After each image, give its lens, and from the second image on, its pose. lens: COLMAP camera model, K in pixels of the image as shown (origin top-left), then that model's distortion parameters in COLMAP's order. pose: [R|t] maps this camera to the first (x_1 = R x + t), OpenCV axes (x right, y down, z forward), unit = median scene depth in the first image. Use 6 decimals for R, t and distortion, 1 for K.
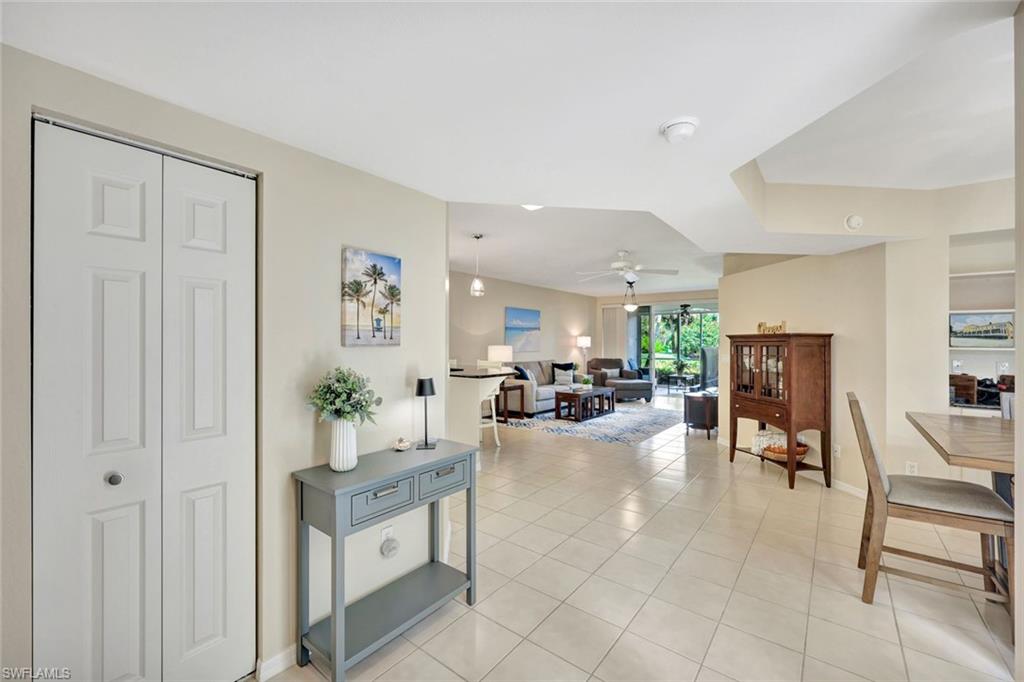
lens RADIAL K [[409.5, 0, 509.1], [0, 409.5, 341.7], [0, 0, 1]] dist [-0.001716, -0.000012]
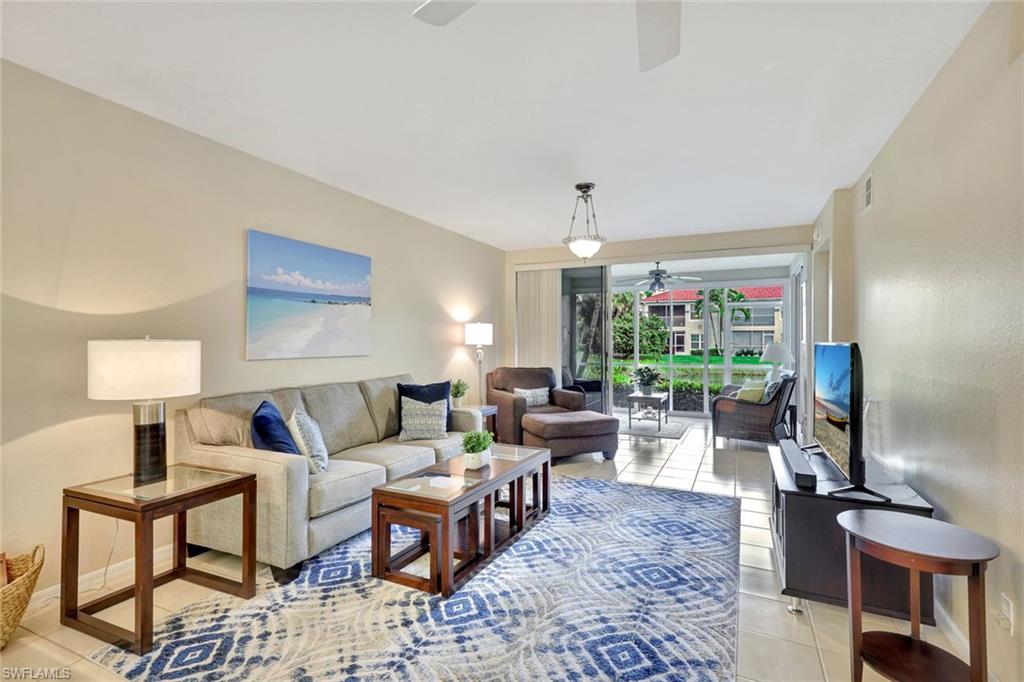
lens RADIAL K [[478.0, 0, 507.2], [0, 478.0, 342.5], [0, 0, 1]] dist [0.021990, 0.000069]
pose [[0.977324, -0.001023, 0.211745, 0.118940], [0.000040, 0.999989, 0.004650, 0.009063], [-0.211748, -0.004537, 0.977314, 0.545515]]
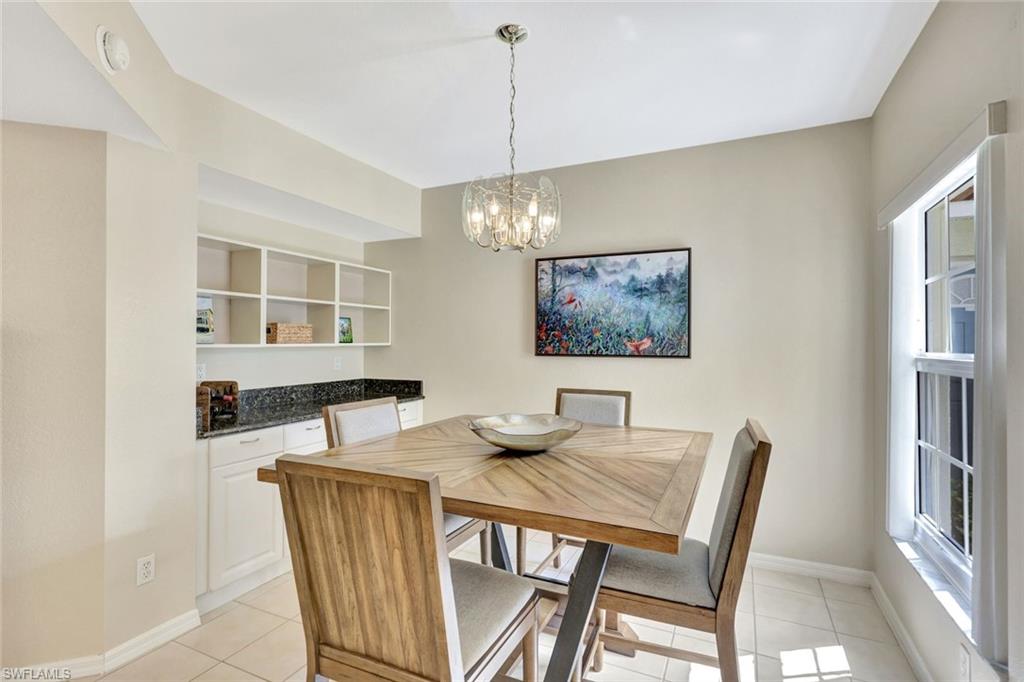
lens RADIAL K [[489.8, 0, 519.3], [0, 489.8, 340.5], [0, 0, 1]] dist [0.005999, 0.000499]
pose [[-0.229420, -0.003384, 0.973322, 0.090488], [-0.009171, 0.999957, 0.001315, 0.000945], [-0.973284, -0.008625, -0.229441, 0.259369]]
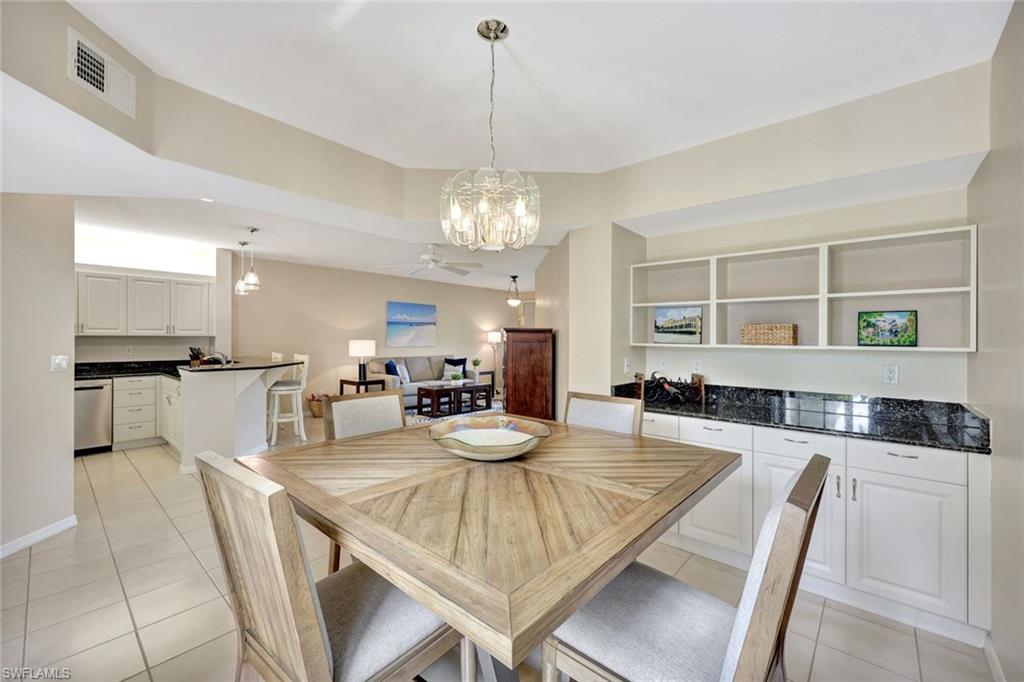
lens RADIAL K [[409.5, 0, 507.0], [0, 409.5, 337.4], [0, 0, 1]] dist [-0.001716, -0.000012]
pose [[0.998352, 0.005956, -0.057071, 0.334528], [-0.005984, 0.999982, -0.000320, 0.001027], [0.057068, 0.000661, 0.998370, 0.022616]]
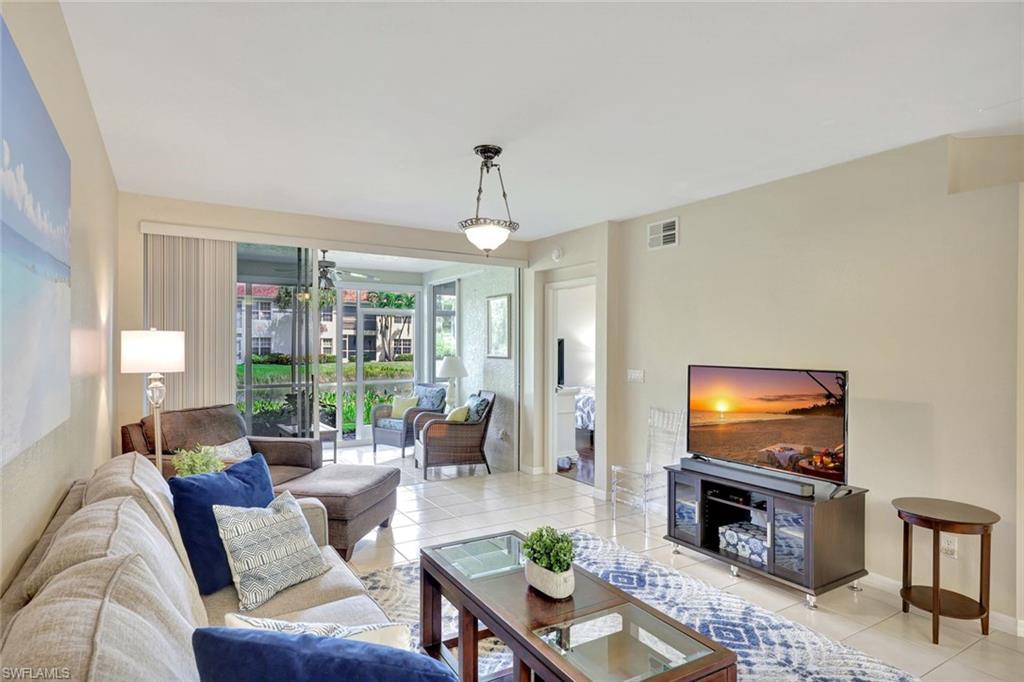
lens RADIAL K [[572.7, 0, 511.6], [0, 572.7, 342.8], [0, 0, 1]] dist [0.002213, 0.000152]
pose [[0.351785, 0.001810, 0.936079, -0.081162], [-0.002345, 0.999997, -0.001052, -0.006570], [-0.936078, -0.001825, 0.351788, 0.837078]]
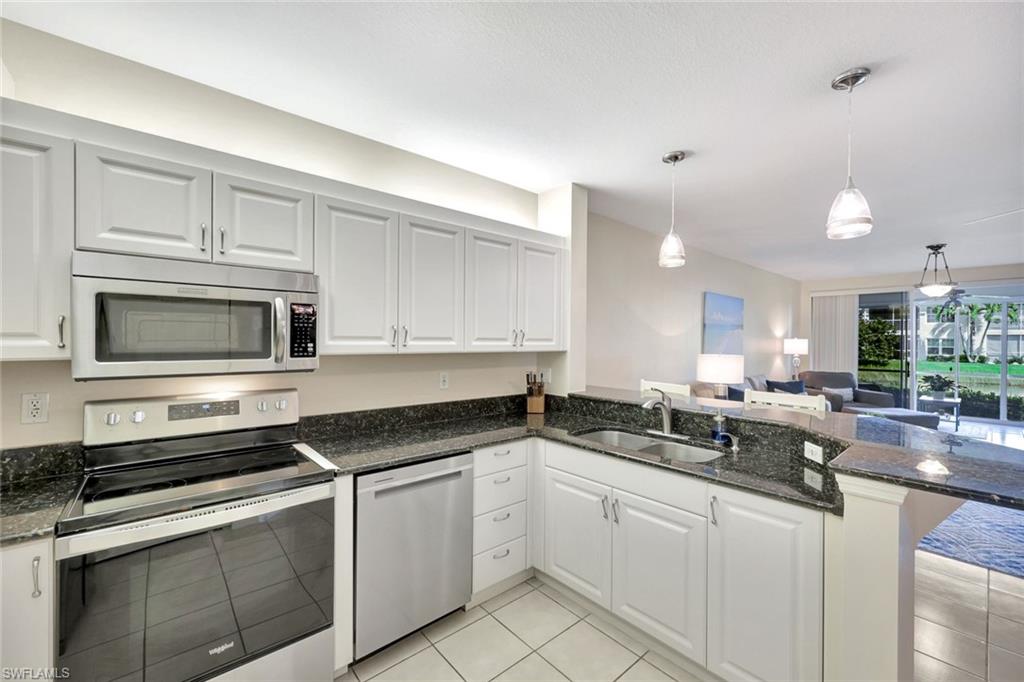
lens RADIAL K [[409.5, 0, 509.1], [0, 409.5, 340.3], [0, 0, 1]] dist [-0.001716, -0.000012]
pose [[0.979858, 0.009222, -0.199483, -0.174680], [-0.009157, 0.999957, 0.001248, -0.007999], [0.199486, 0.000604, 0.979900, 0.316766]]
